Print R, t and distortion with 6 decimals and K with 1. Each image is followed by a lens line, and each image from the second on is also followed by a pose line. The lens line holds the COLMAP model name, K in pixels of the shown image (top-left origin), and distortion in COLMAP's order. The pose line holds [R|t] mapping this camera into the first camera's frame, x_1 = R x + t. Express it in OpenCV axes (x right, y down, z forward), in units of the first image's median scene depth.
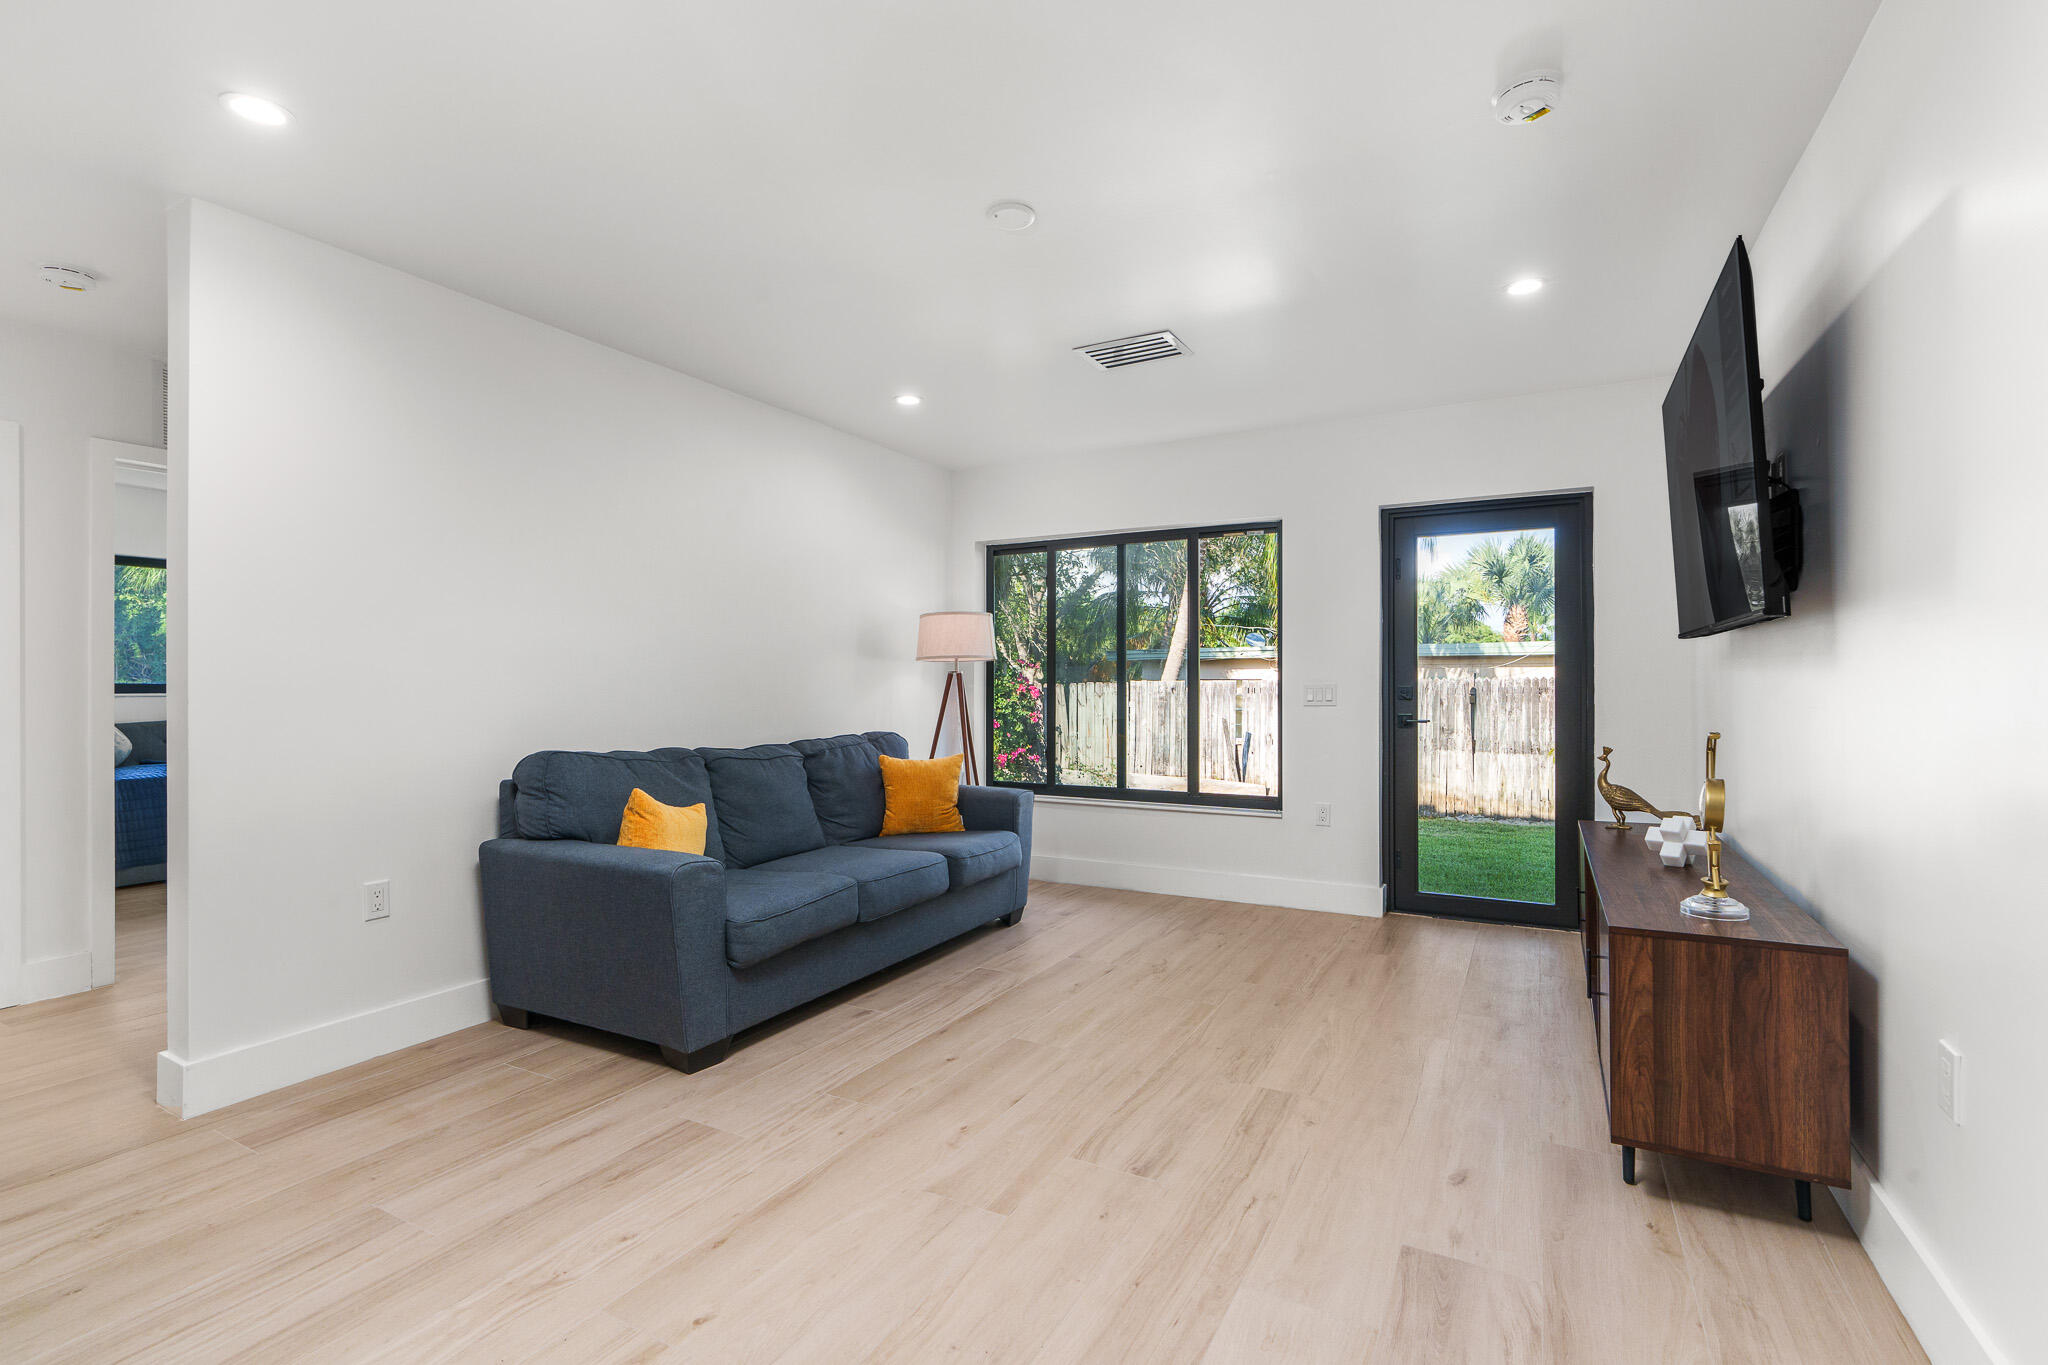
lens RADIAL K [[926.4, 0, 1031.3], [0, 926.4, 683.7], [0, 0, 1]] dist [0.001014, -0.000371]
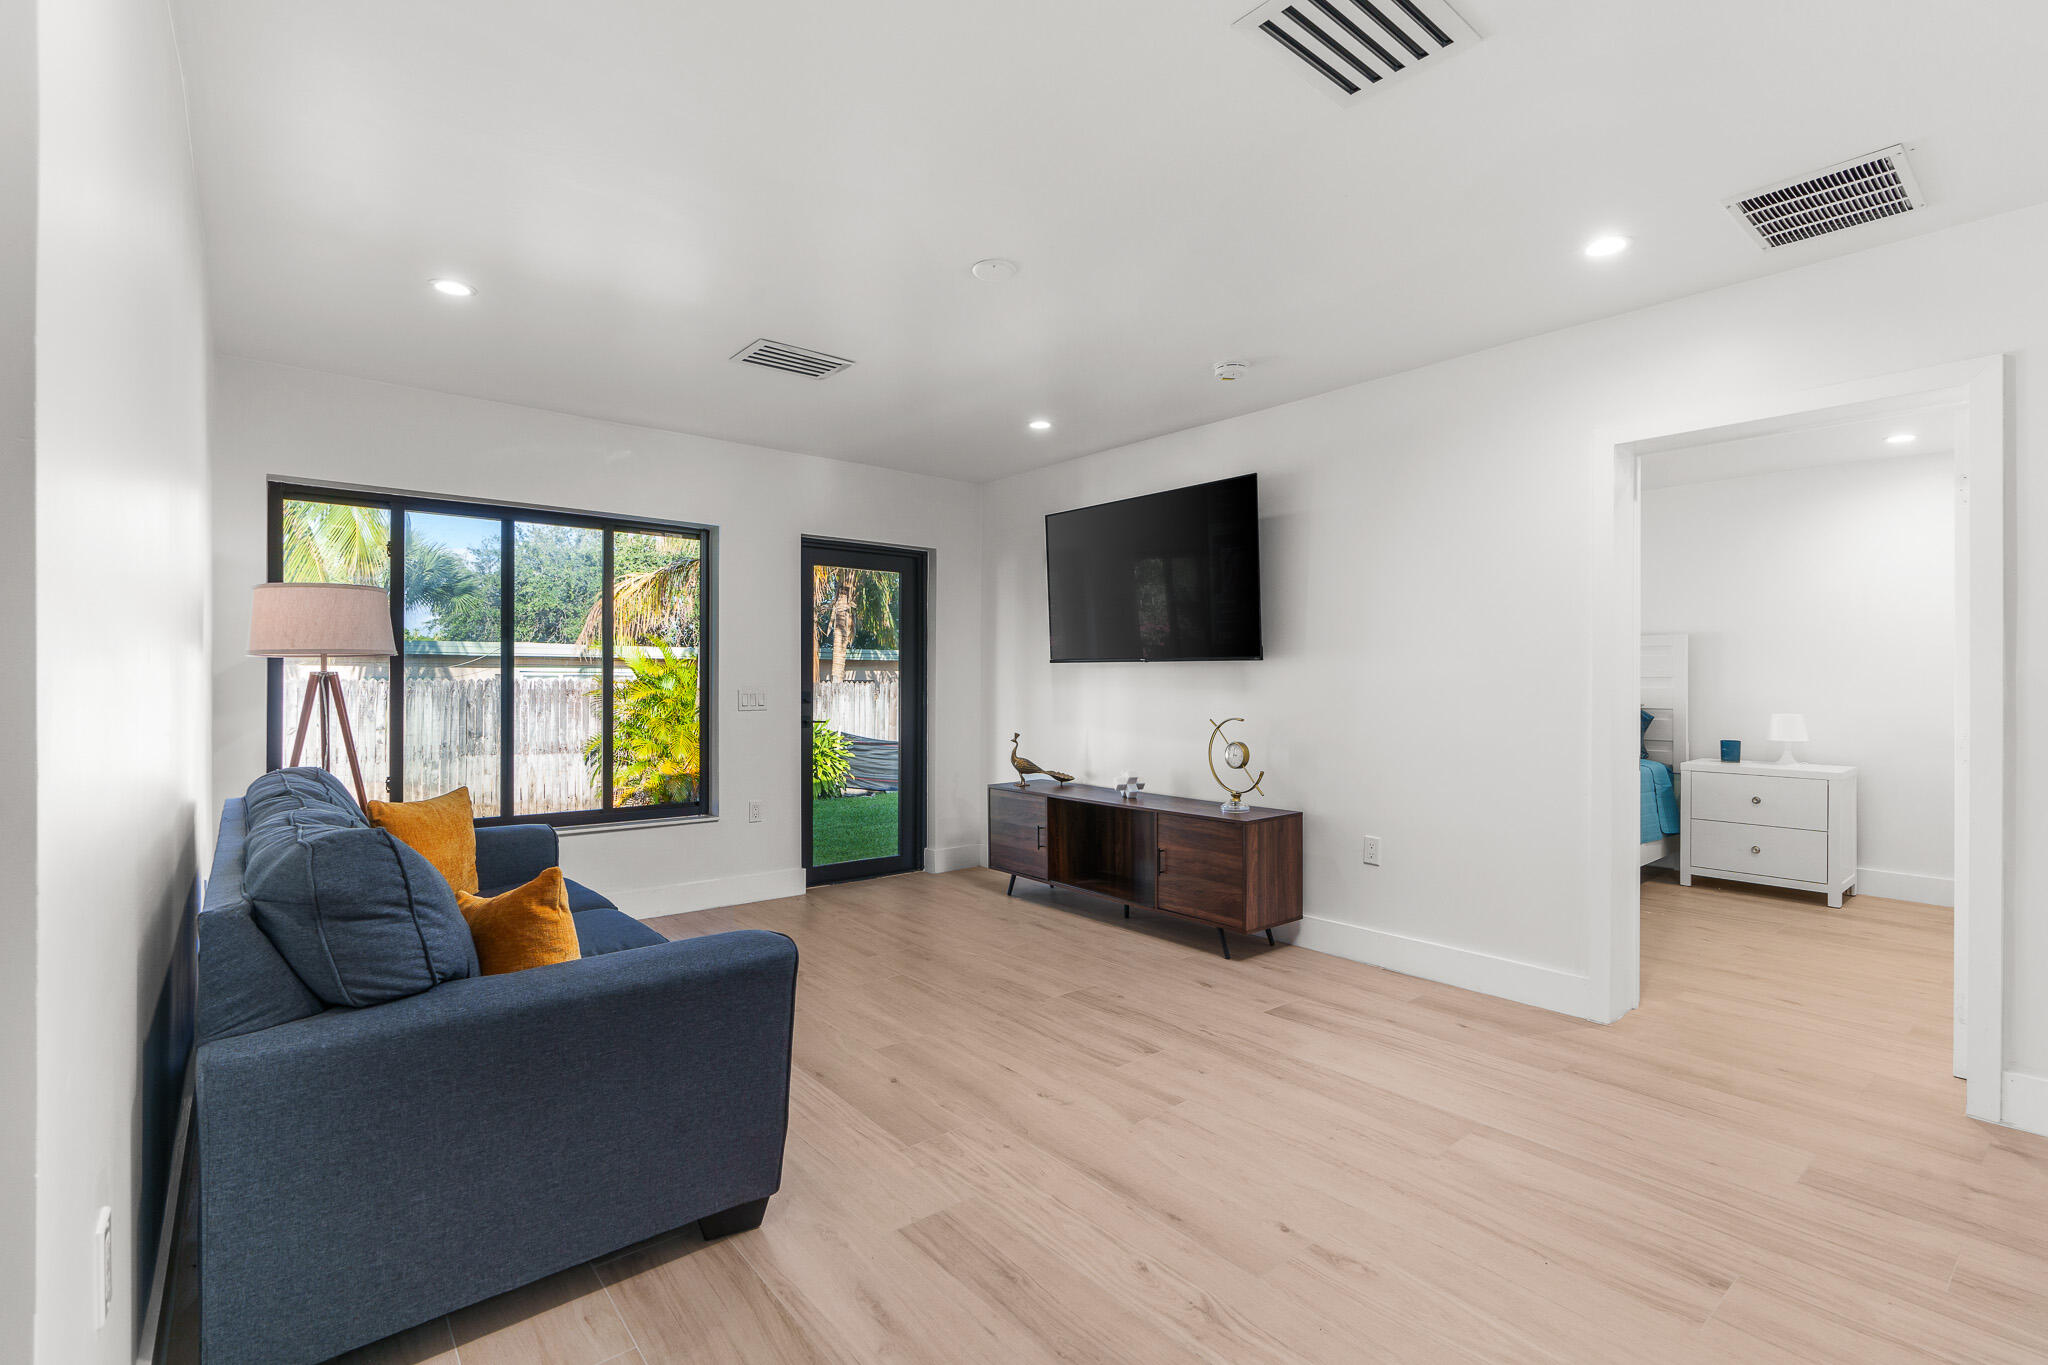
lens RADIAL K [[926.4, 0, 1031.3], [0, 926.4, 683.7], [0, 0, 1]] dist [0.001014, -0.000371]
pose [[0.368797, 0.003981, 0.929501, -0.882867], [-0.005262, 0.999984, -0.002195, -0.010144], [-0.929495, -0.004082, 0.368812, 0.476252]]
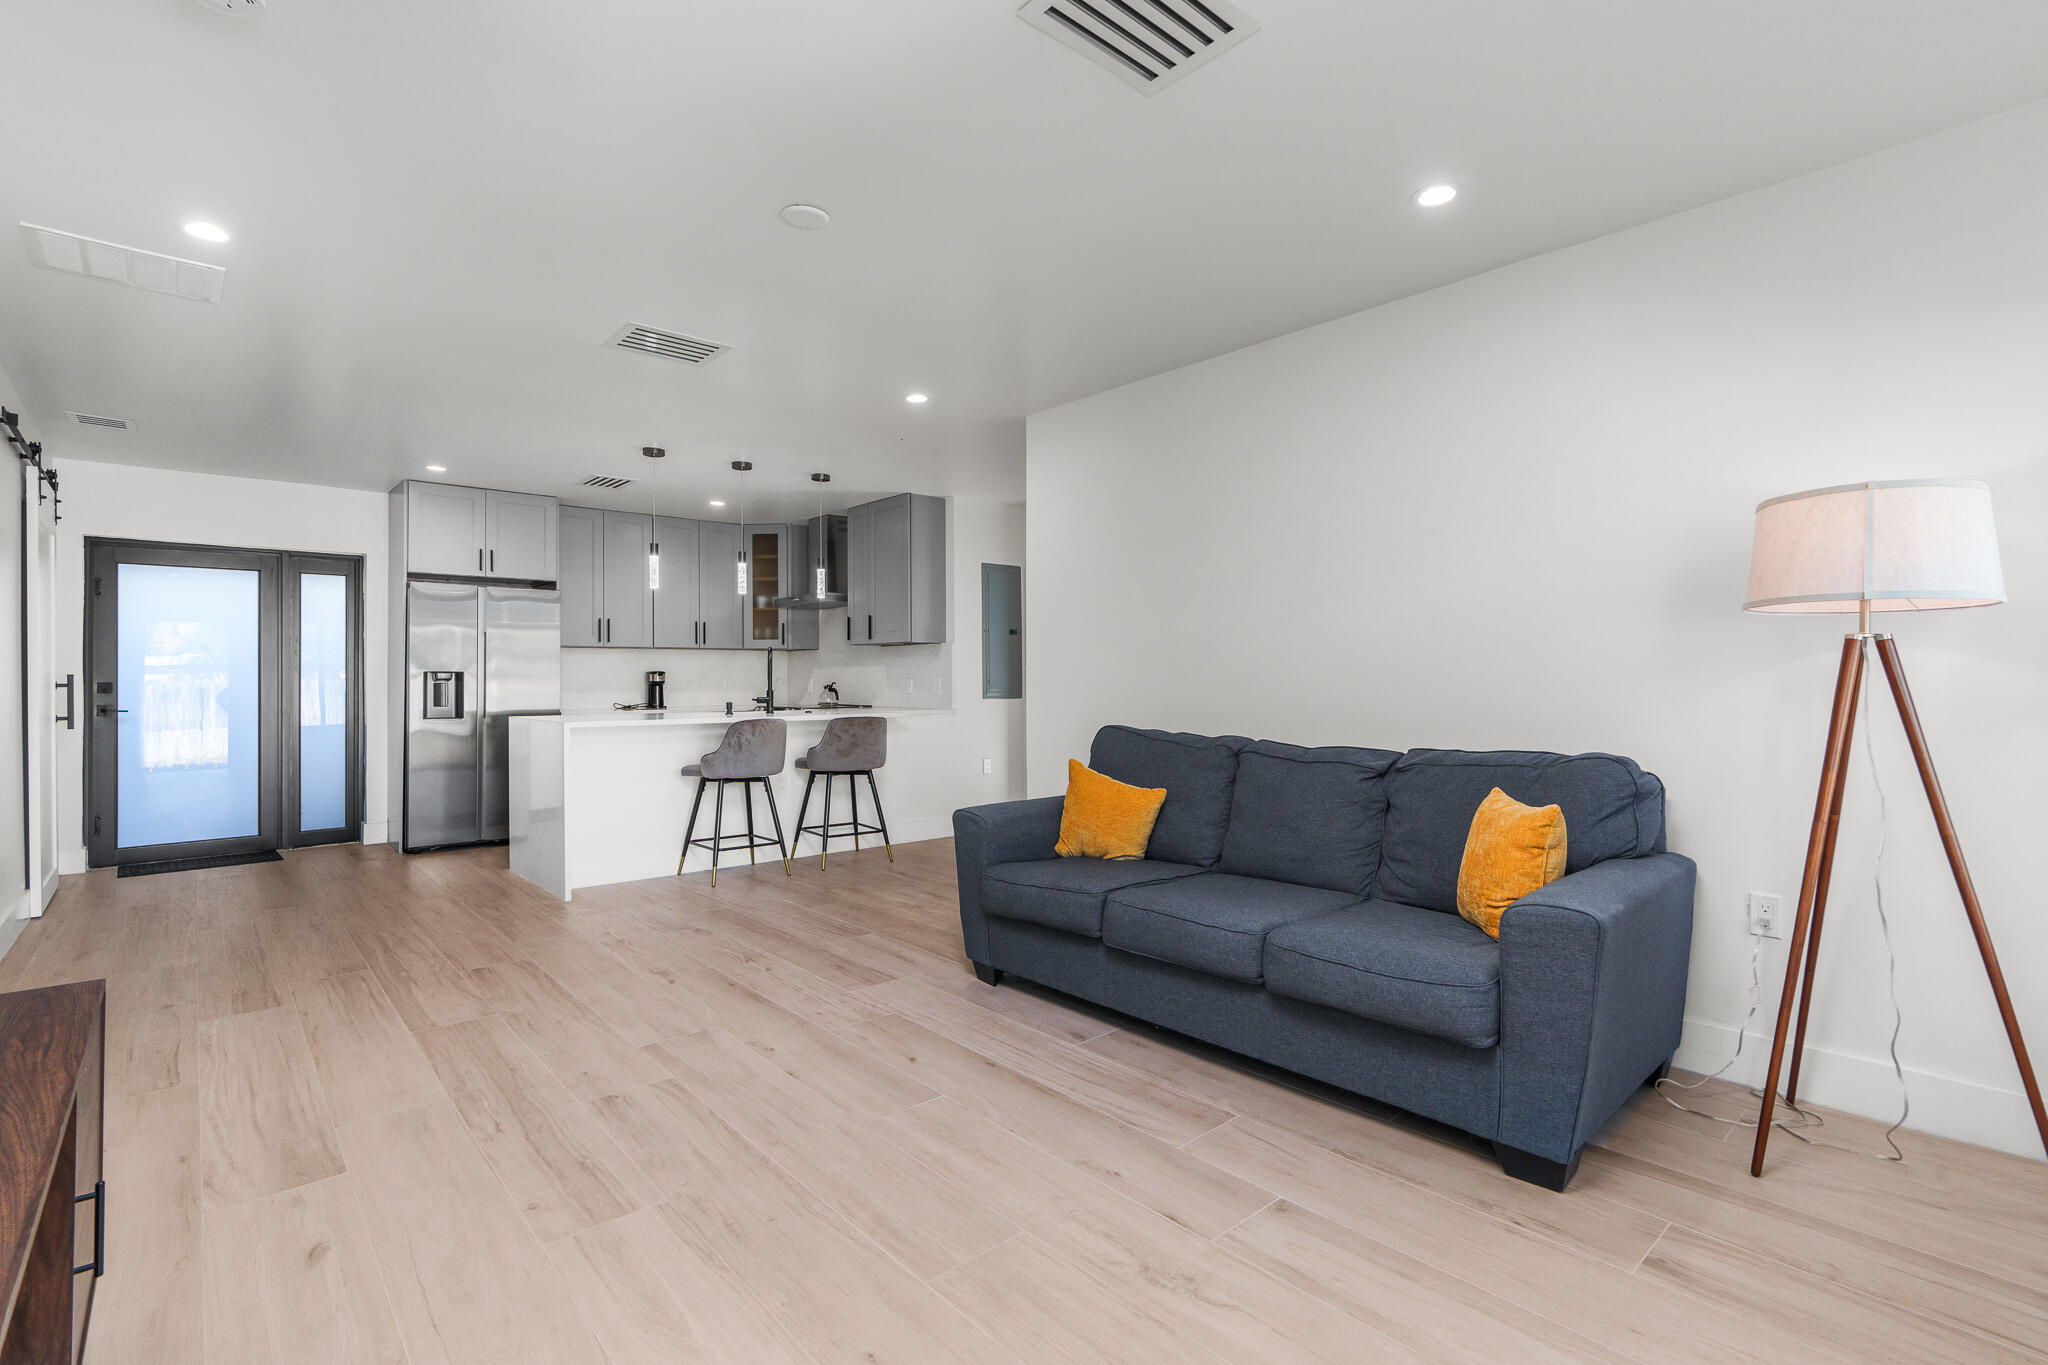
lens RADIAL K [[940.0, 0, 1020.9], [0, 940.0, 674.7], [0, 0, 1]] dist [0.003187, 0.000527]
pose [[-0.341528, -0.000789, -0.939871, 0.750225], [0.009066, 0.999950, -0.004134, 0.007669], [0.939828, -0.009933, -0.341504, 1.356995]]
